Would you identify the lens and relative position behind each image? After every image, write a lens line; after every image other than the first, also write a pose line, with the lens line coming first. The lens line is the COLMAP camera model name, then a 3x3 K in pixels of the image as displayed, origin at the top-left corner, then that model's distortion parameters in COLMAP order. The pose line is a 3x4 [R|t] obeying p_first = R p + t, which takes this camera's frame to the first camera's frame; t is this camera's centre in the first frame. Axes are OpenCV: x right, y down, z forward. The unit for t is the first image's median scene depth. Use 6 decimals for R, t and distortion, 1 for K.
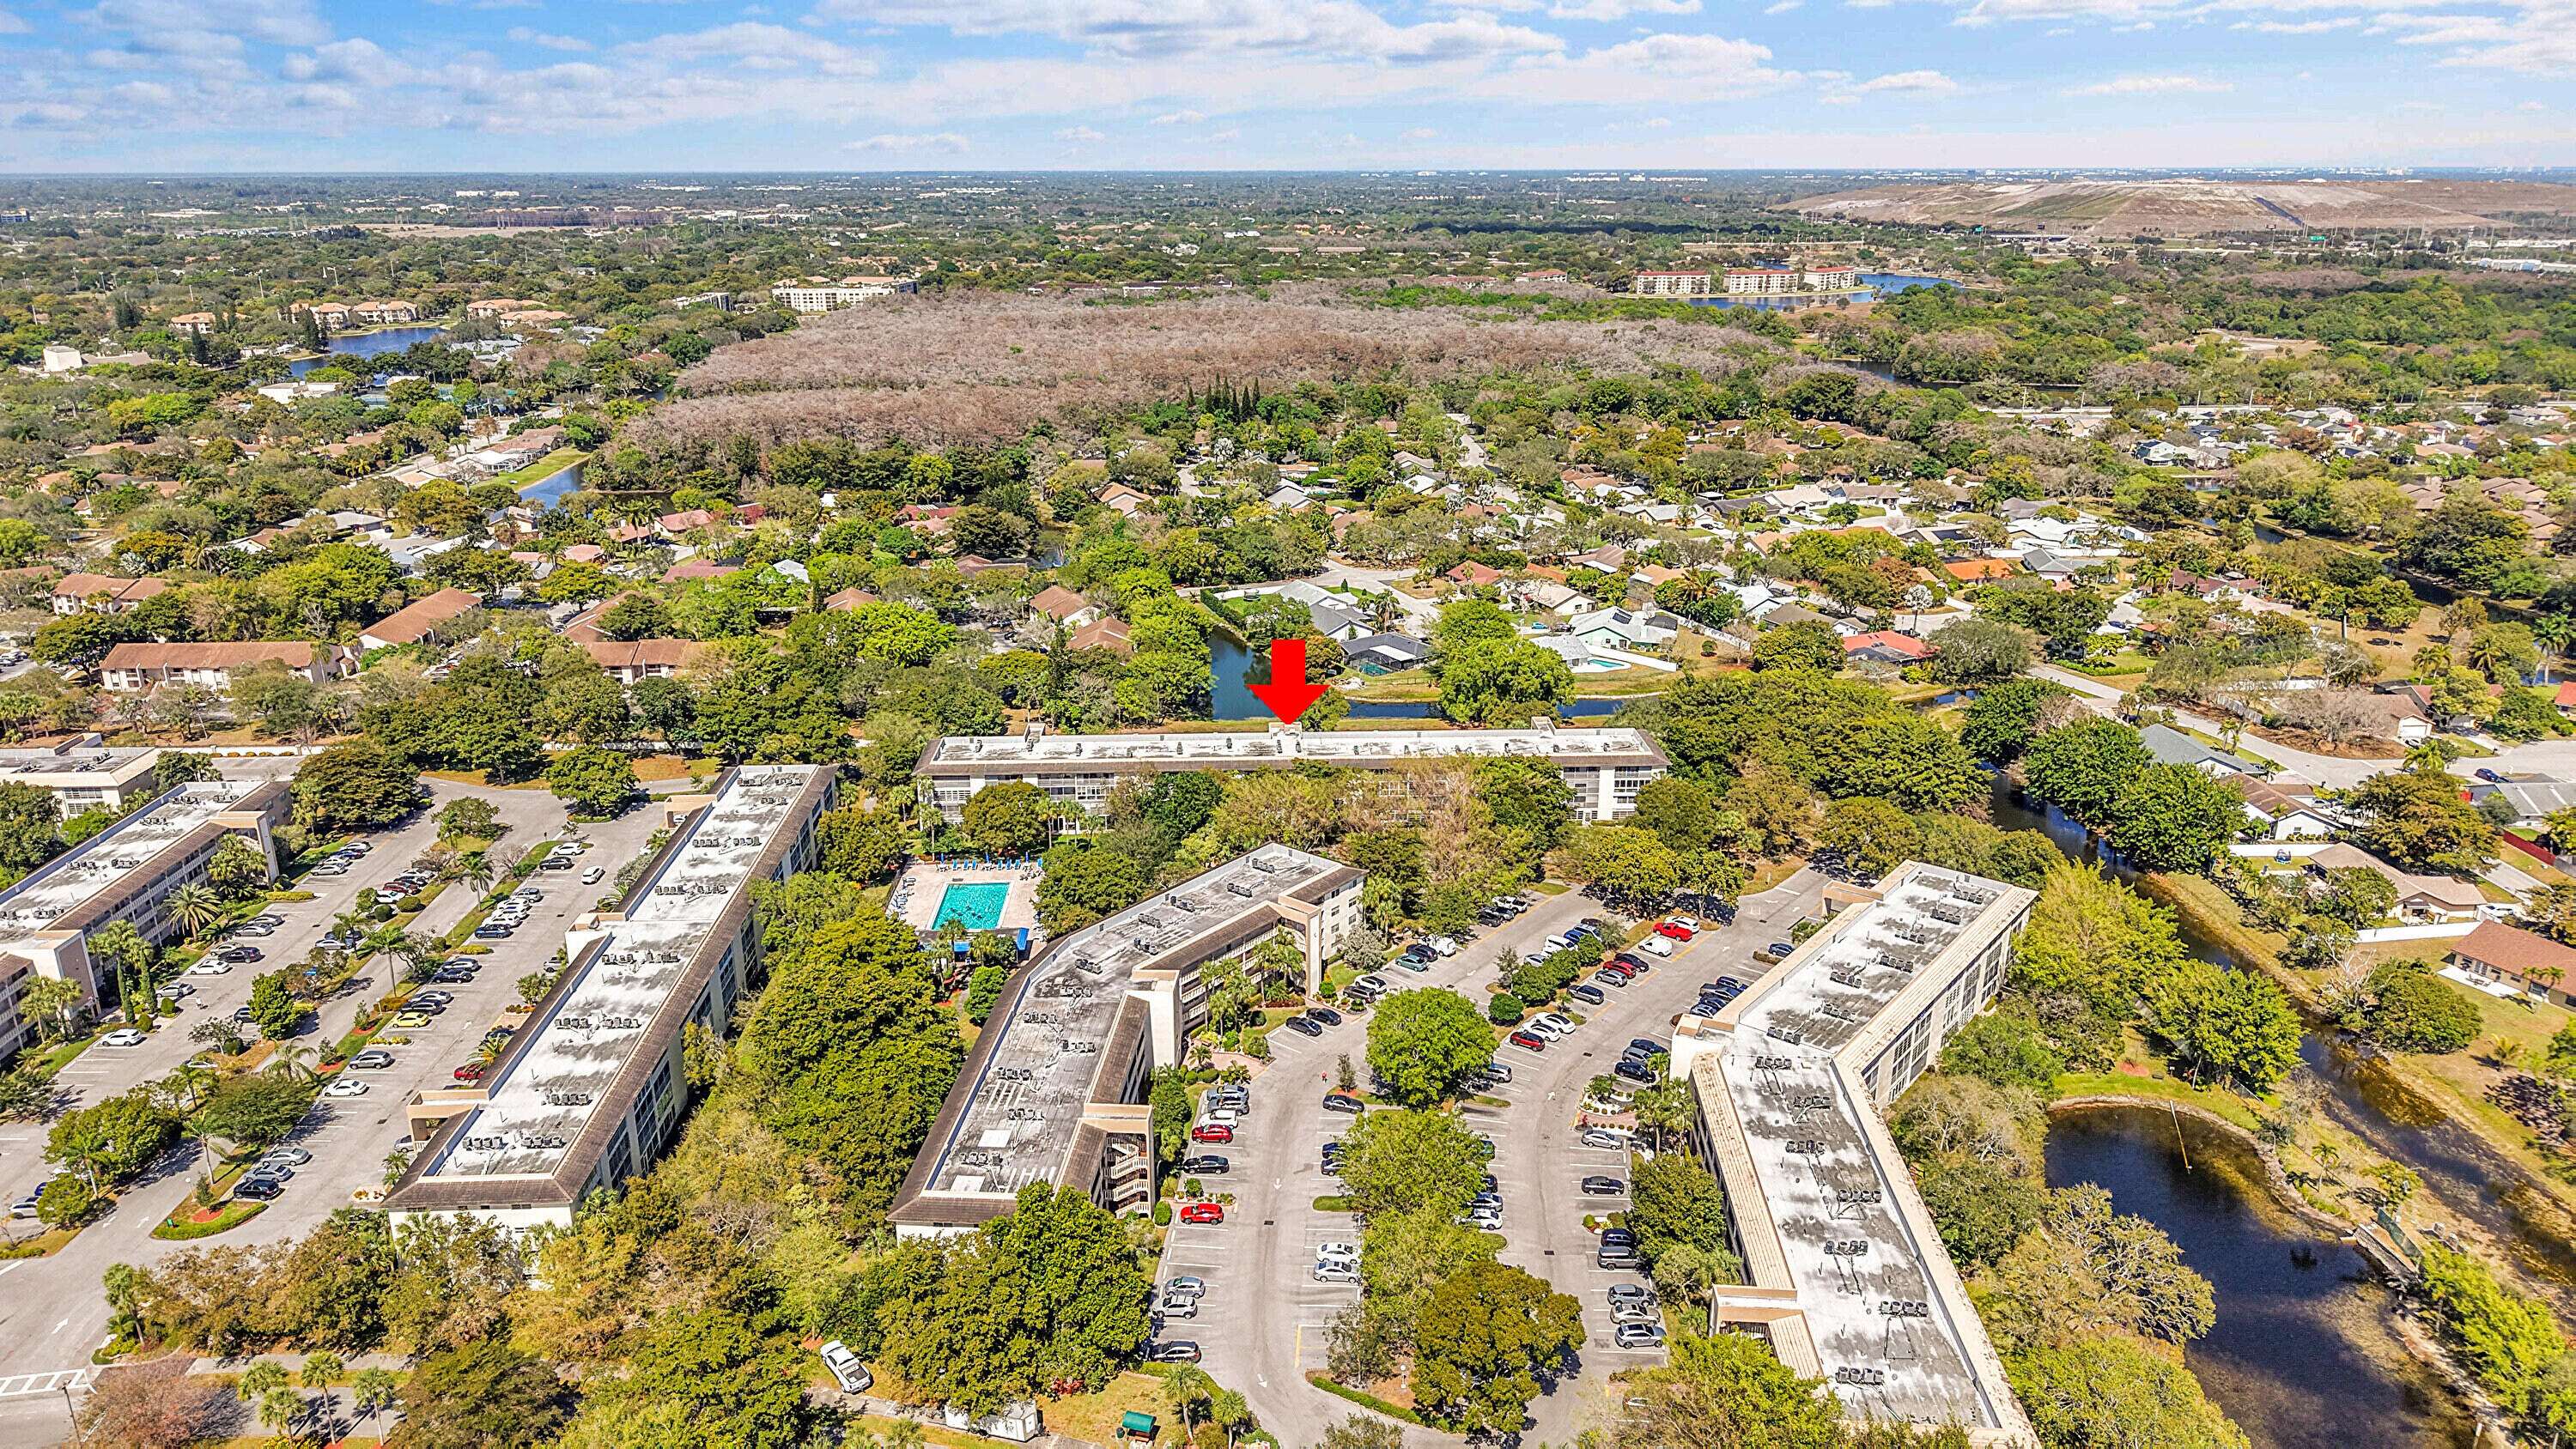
lens RADIAL K [[1791.8, 0, 1288.0], [0, 1791.8, 724.5], [0, 0, 1]] dist [0.018712, -0.006347]
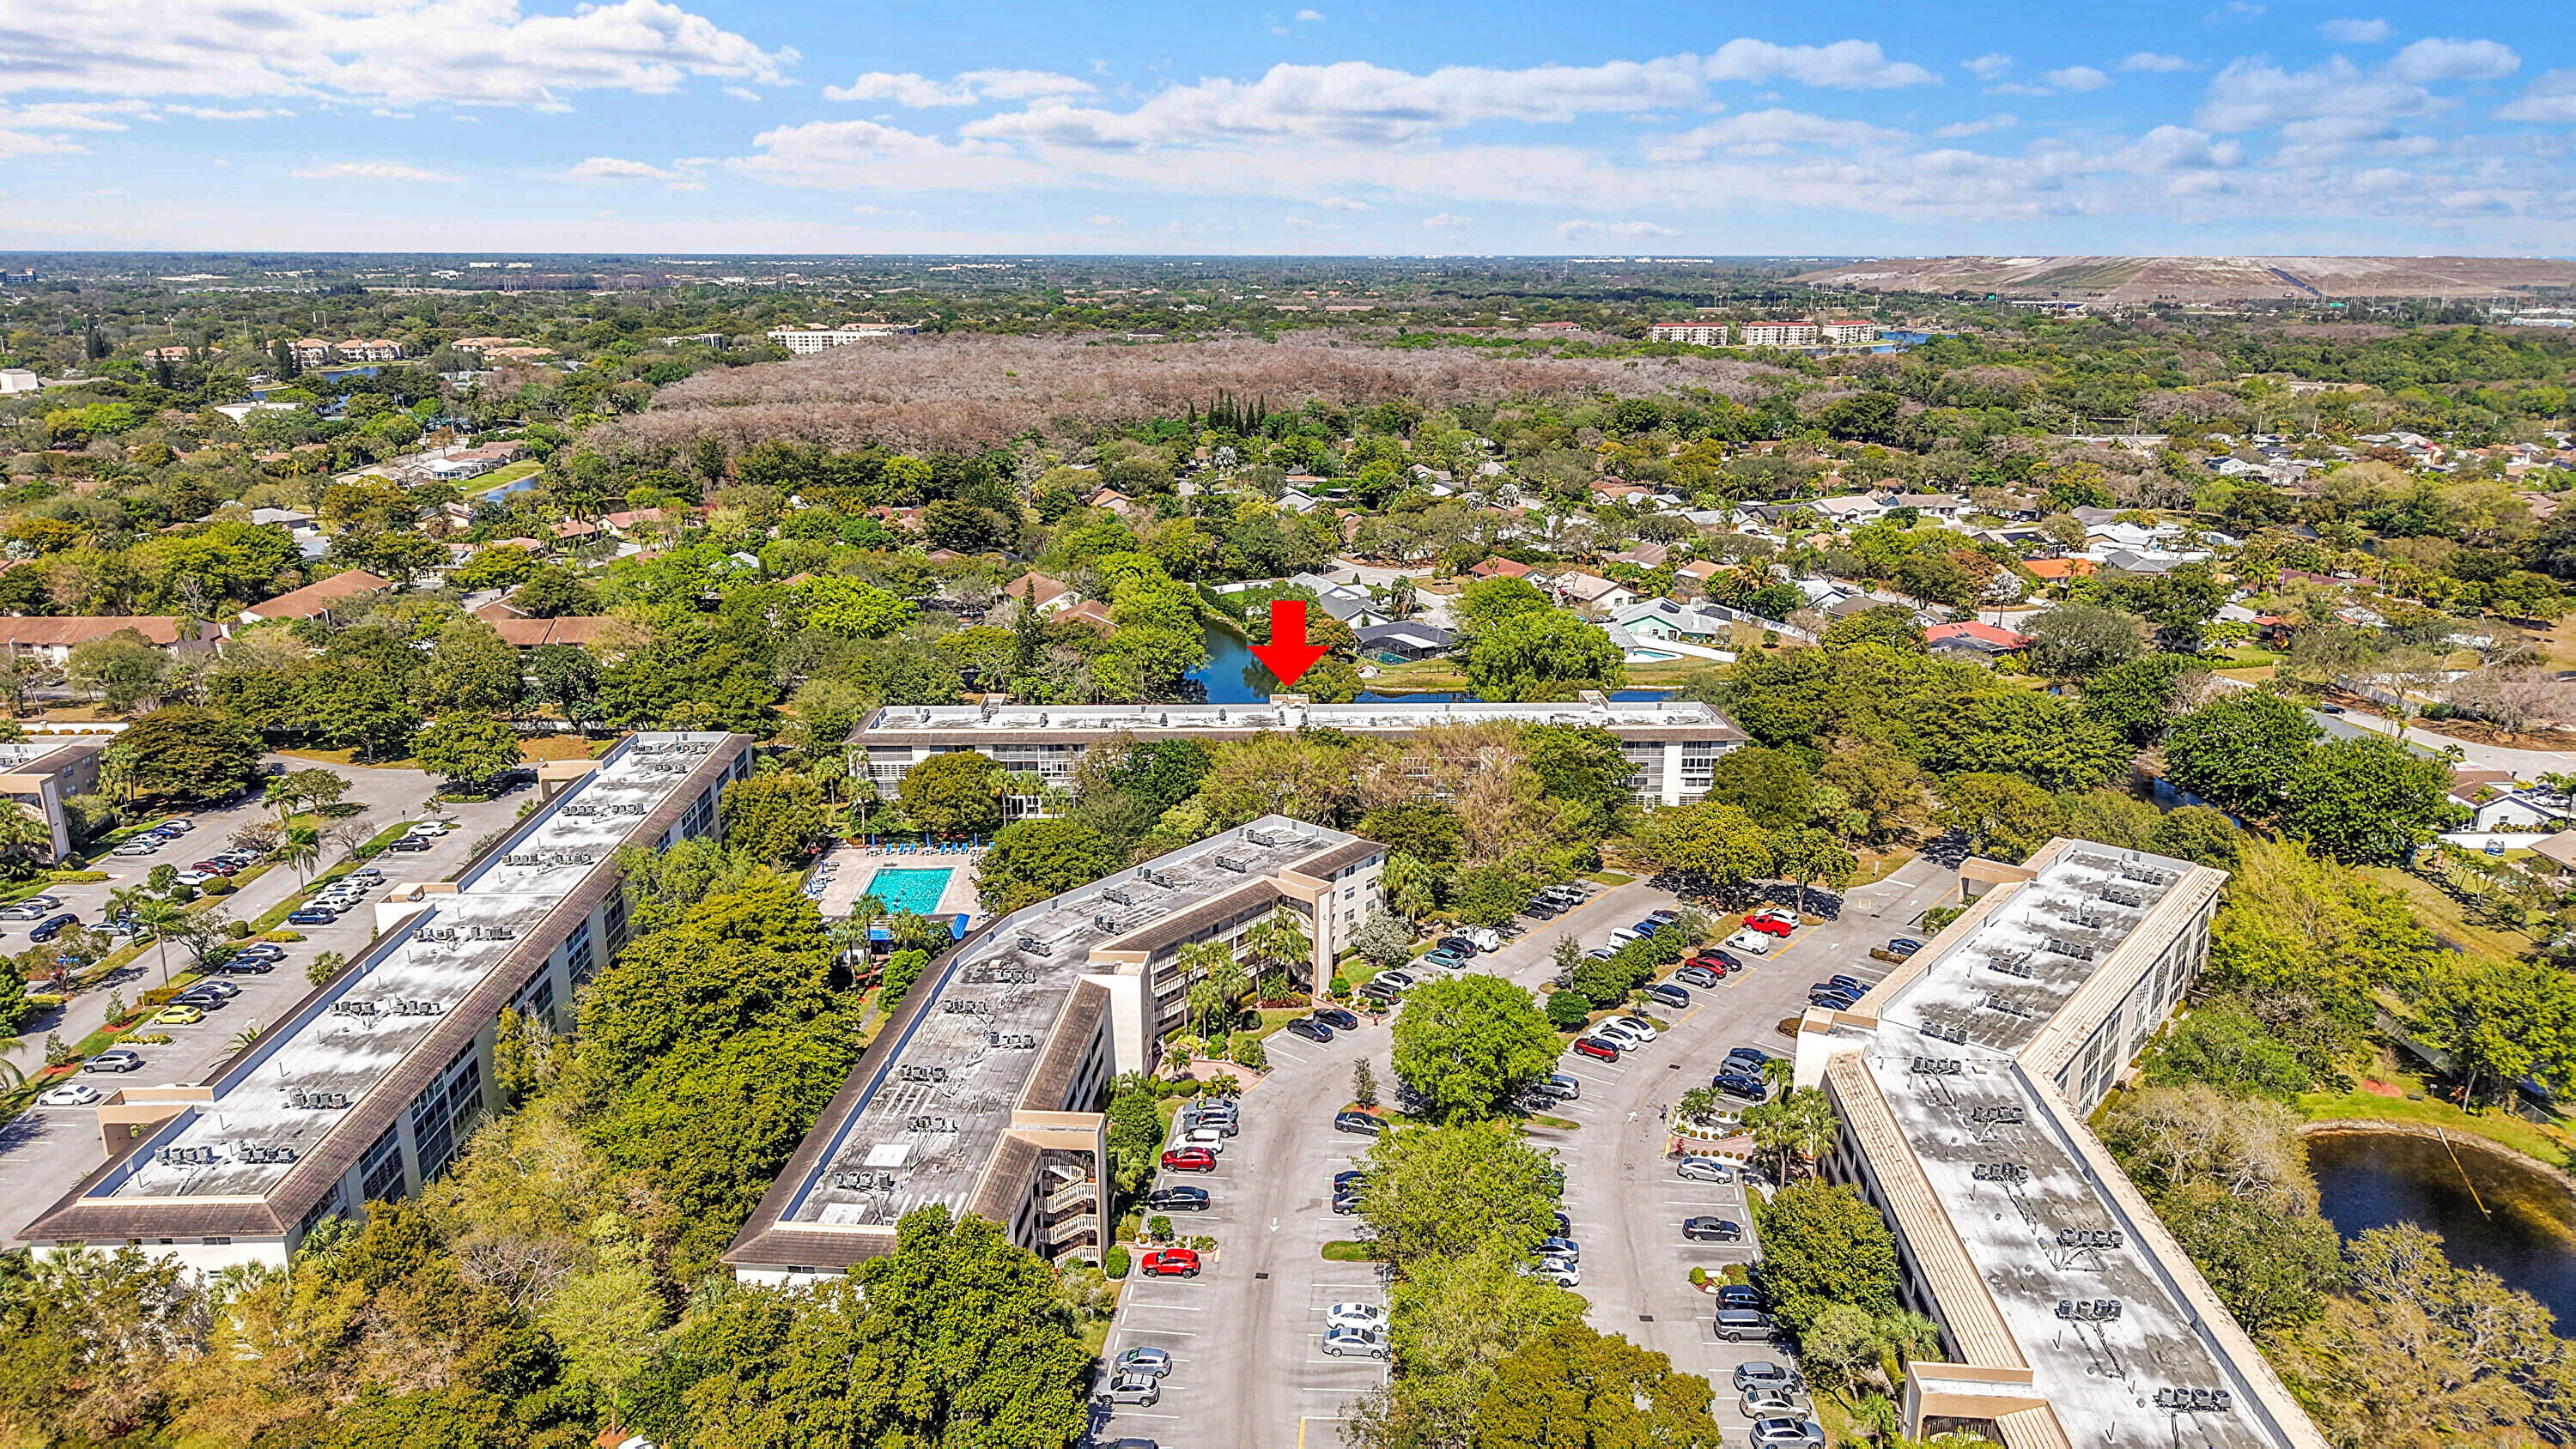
lens RADIAL K [[1775.4, 0, 1288.0], [0, 1775.4, 724.5], [0, 0, 1]] dist [0.005961, 0.004145]
pose [[0.999978, 0.005728, -0.003403, 0.000983], [-0.005885, 0.998818, -0.048249, 0.064917], [0.003122, 0.048268, 0.998830, 0.195086]]
